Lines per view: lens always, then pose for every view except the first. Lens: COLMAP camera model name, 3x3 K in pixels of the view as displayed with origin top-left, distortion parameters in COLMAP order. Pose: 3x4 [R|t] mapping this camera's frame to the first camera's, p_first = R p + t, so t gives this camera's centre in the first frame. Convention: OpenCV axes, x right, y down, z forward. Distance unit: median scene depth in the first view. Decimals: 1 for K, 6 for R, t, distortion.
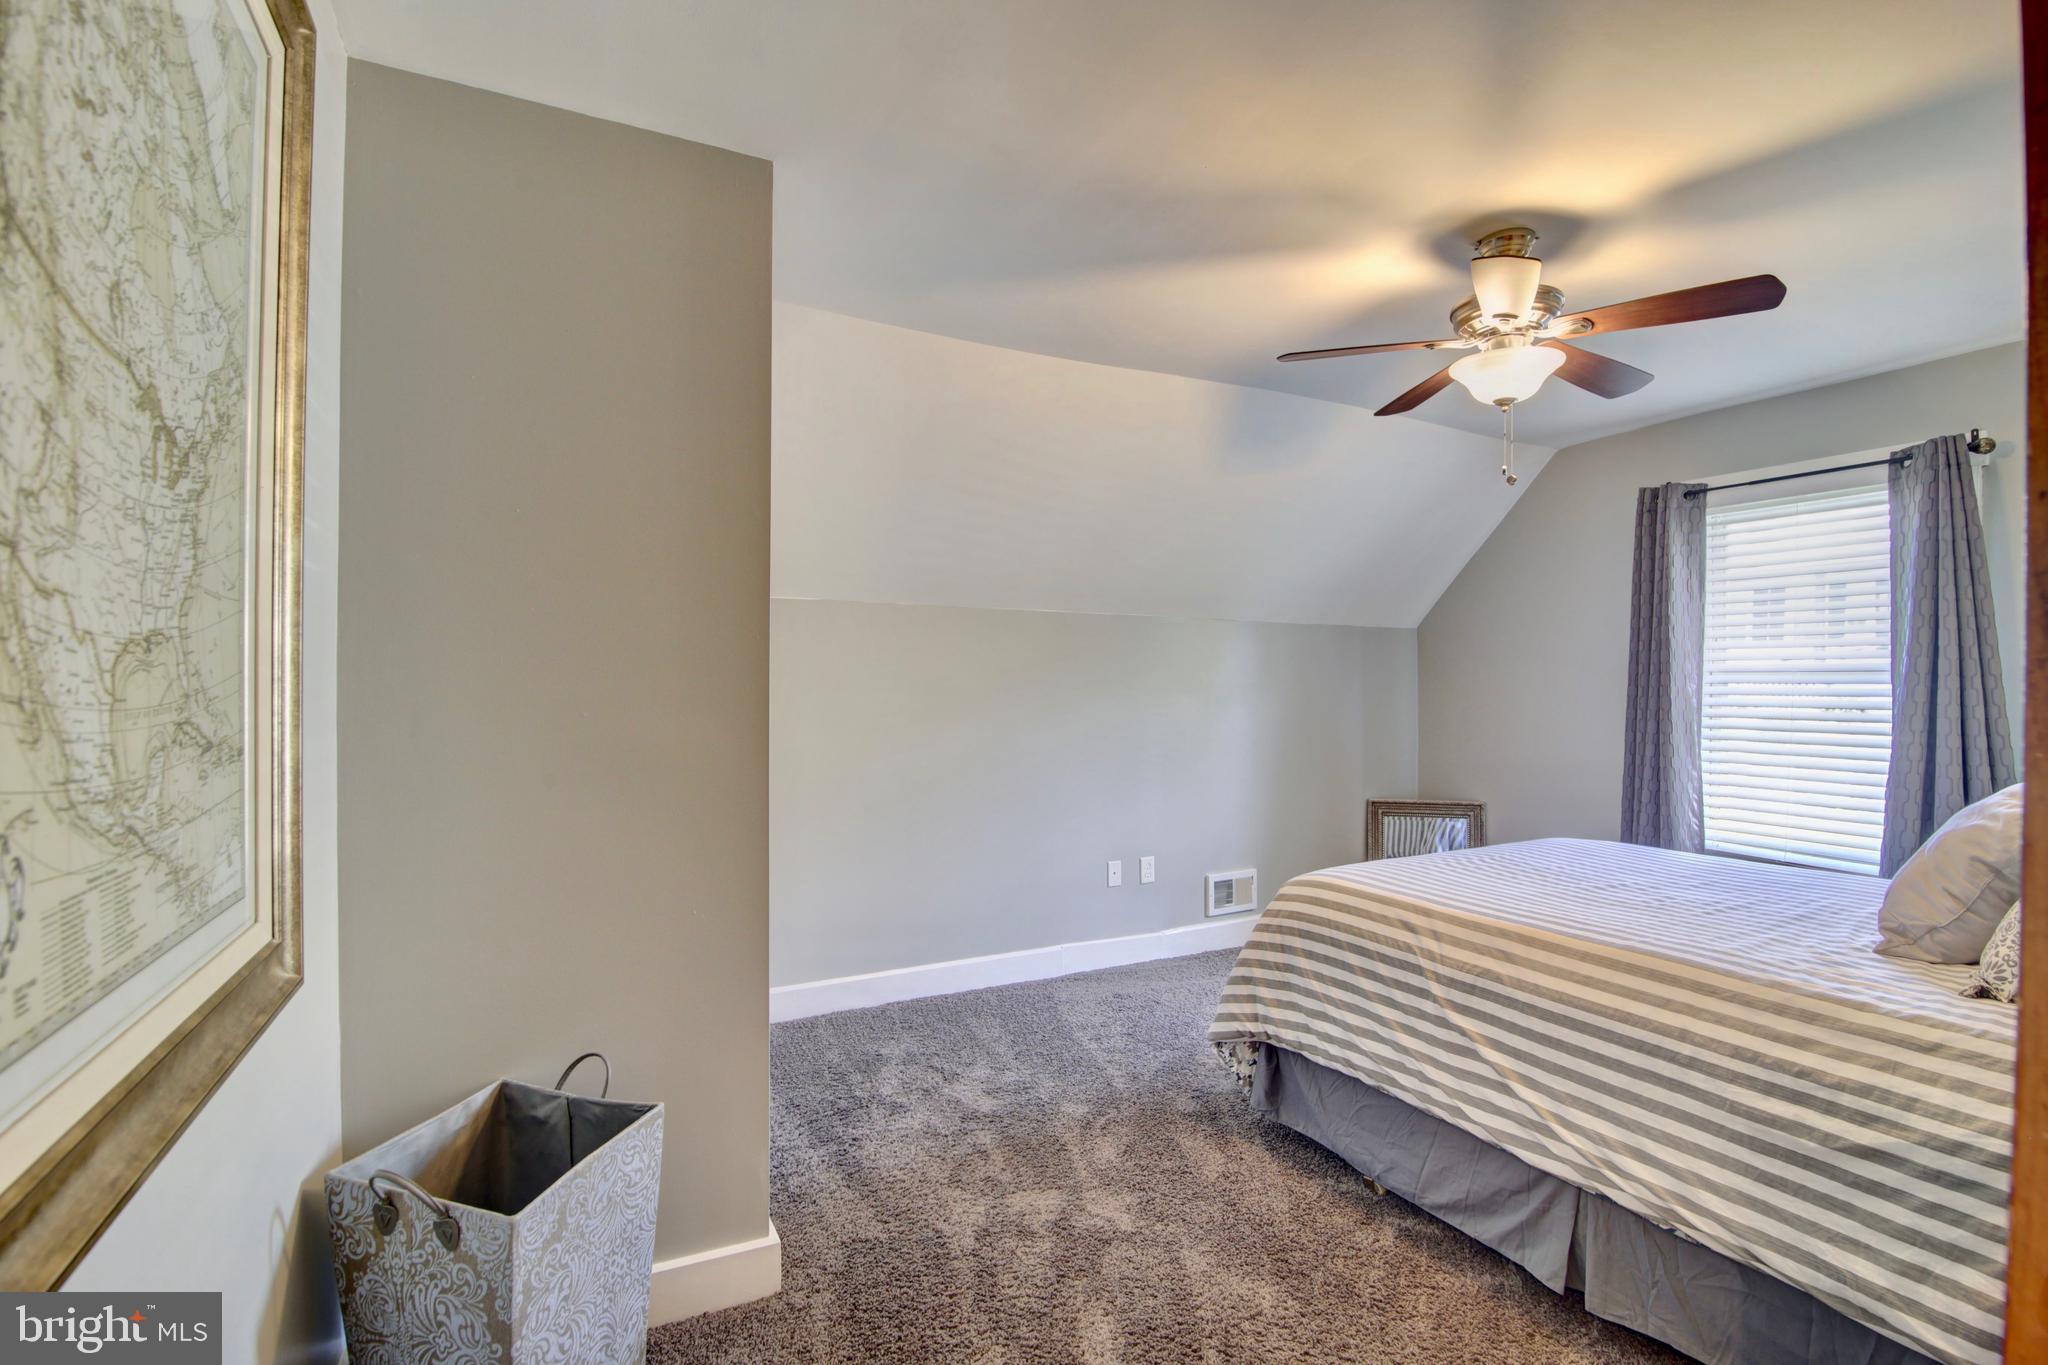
lens RADIAL K [[942.7, 0, 1025.2], [0, 942.7, 686.8], [0, 0, 1]] dist [-0.019444, 0.000820]
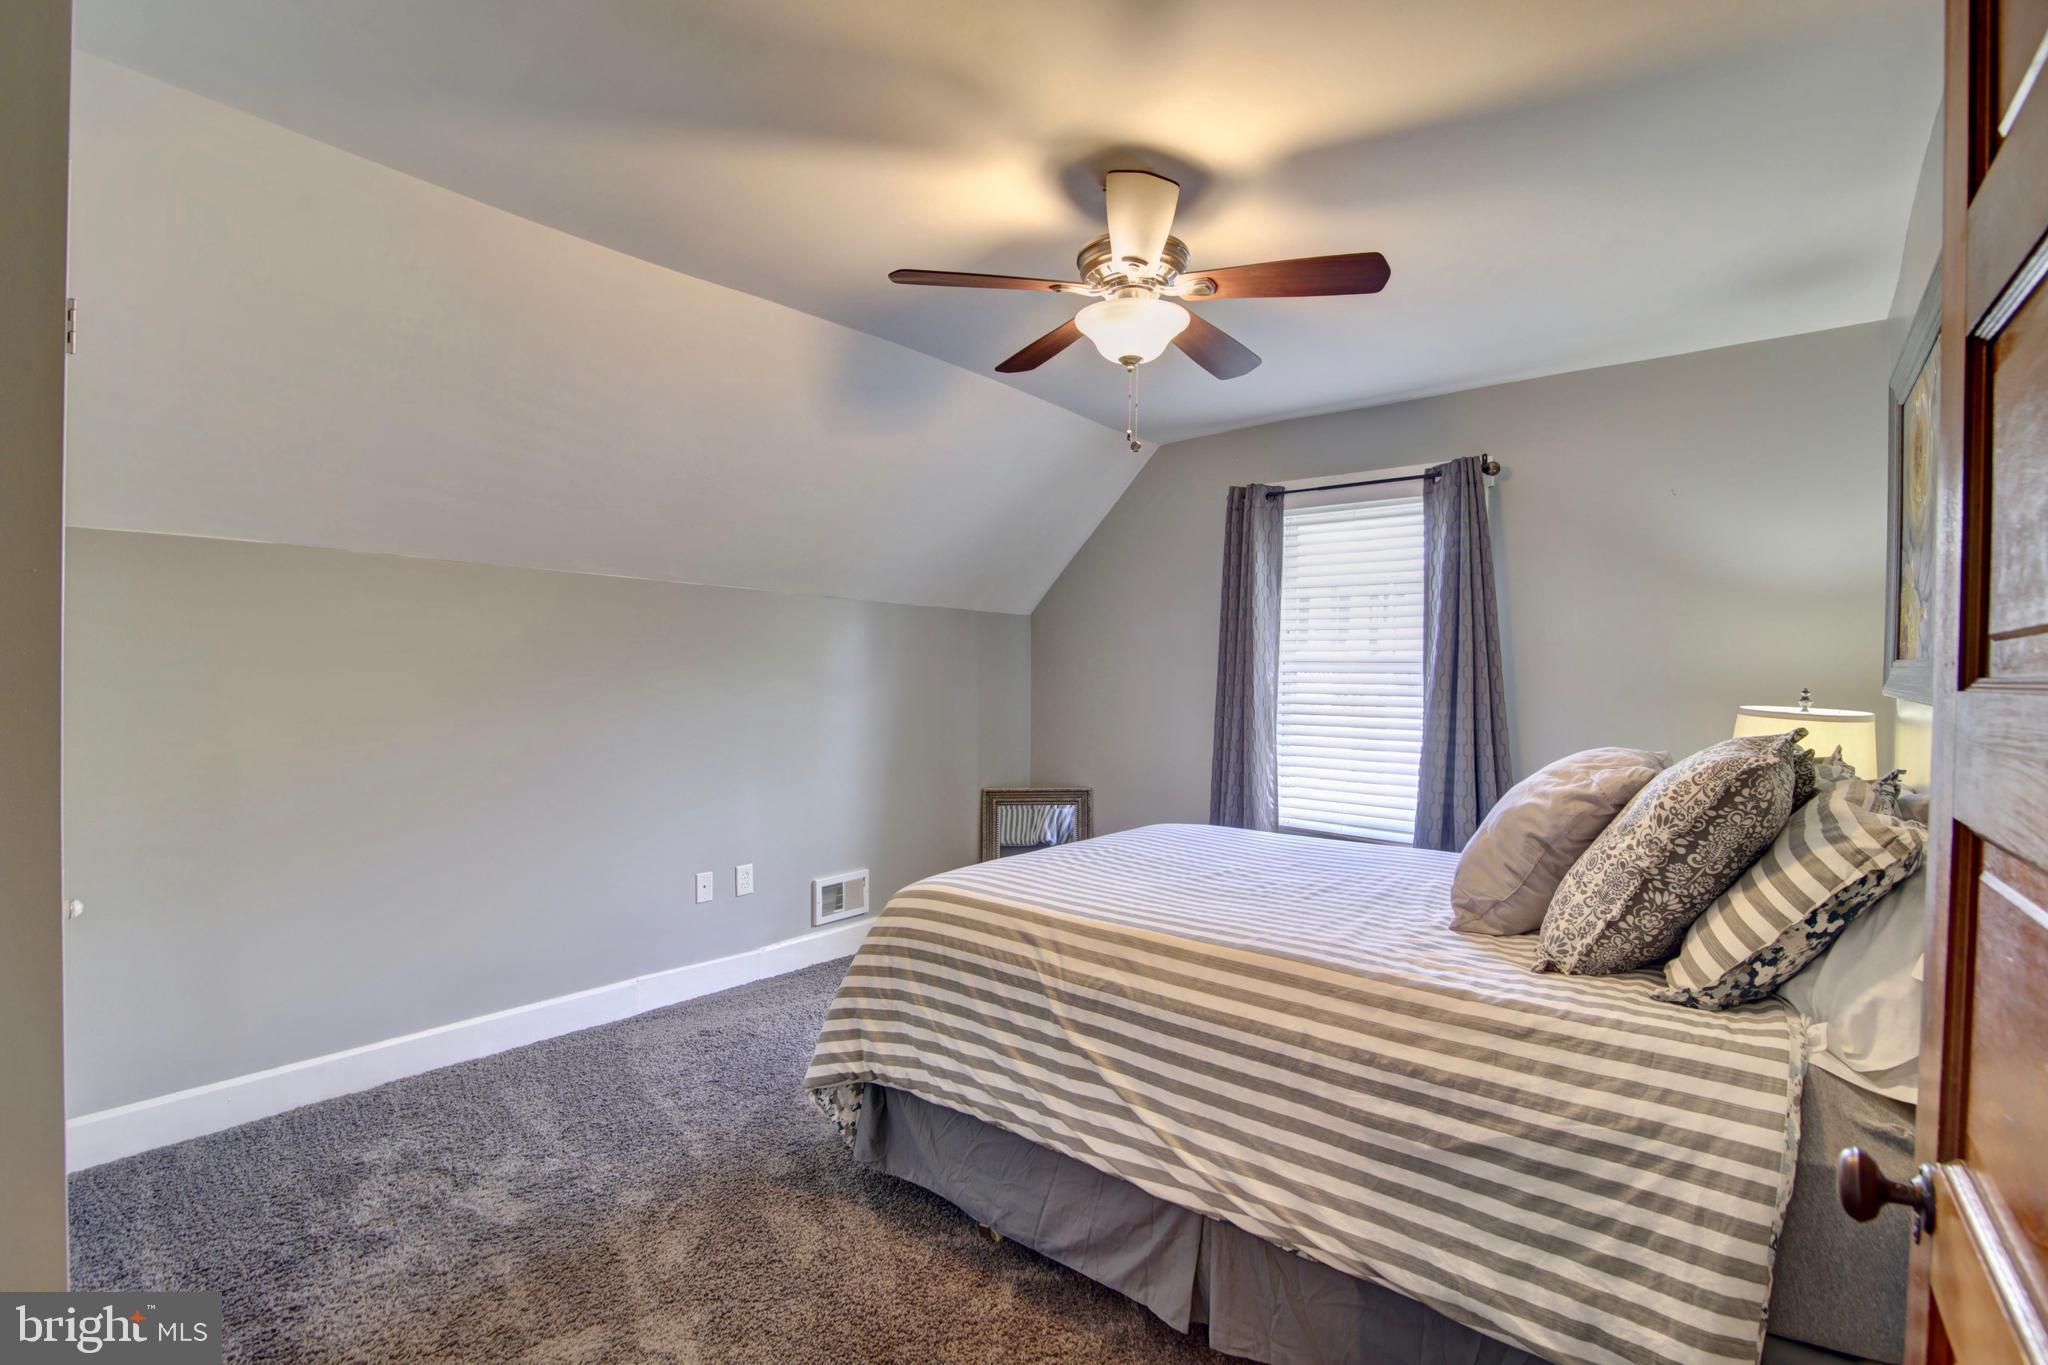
lens RADIAL K [[942.7, 0, 1025.2], [0, 942.7, 686.8], [0, 0, 1]] dist [-0.019444, 0.000820]
pose [[0.922442, 0.004339, 0.386110, 0.062422], [-0.008772, 0.999914, 0.009719, 0.008442], [-0.386035, -0.012352, 0.922401, 0.186736]]
